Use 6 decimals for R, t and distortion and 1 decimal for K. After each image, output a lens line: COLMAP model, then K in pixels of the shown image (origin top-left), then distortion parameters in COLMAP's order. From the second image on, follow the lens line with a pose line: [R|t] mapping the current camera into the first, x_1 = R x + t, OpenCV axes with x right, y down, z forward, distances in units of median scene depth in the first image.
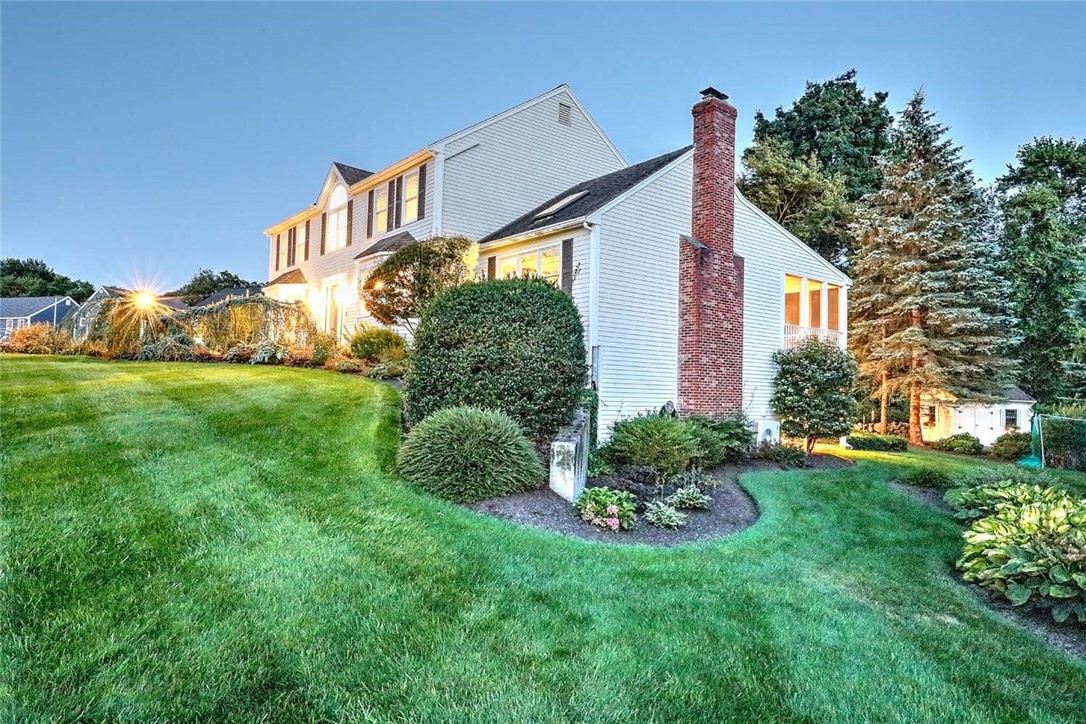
lens RADIAL K [[712.9, 0, 545.9], [0, 712.9, 366.8], [0, 0, 1]] dist [0.011522, -0.002280]
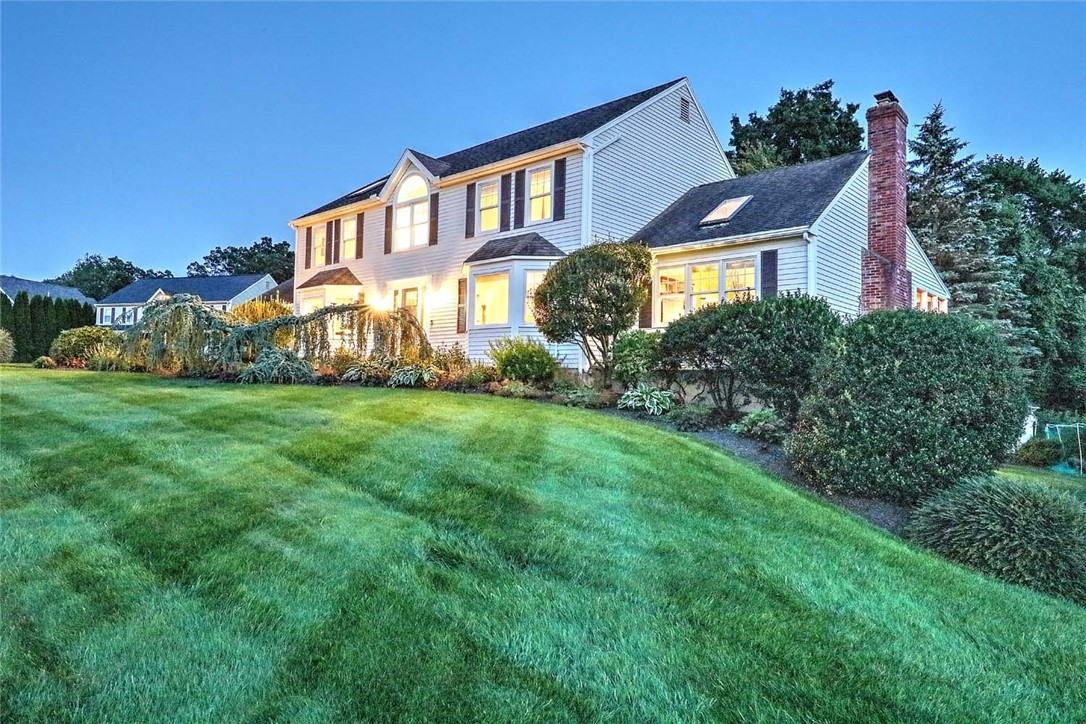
lens RADIAL K [[712.9, 0, 543.2], [0, 712.9, 359.6], [0, 0, 1]] dist [0.011522, -0.002280]
pose [[0.987612, 0.002787, 0.156888, -0.259939], [-0.002756, 0.999996, -0.000413, -0.025690], [-0.156889, -0.000024, 0.987616, 0.100379]]
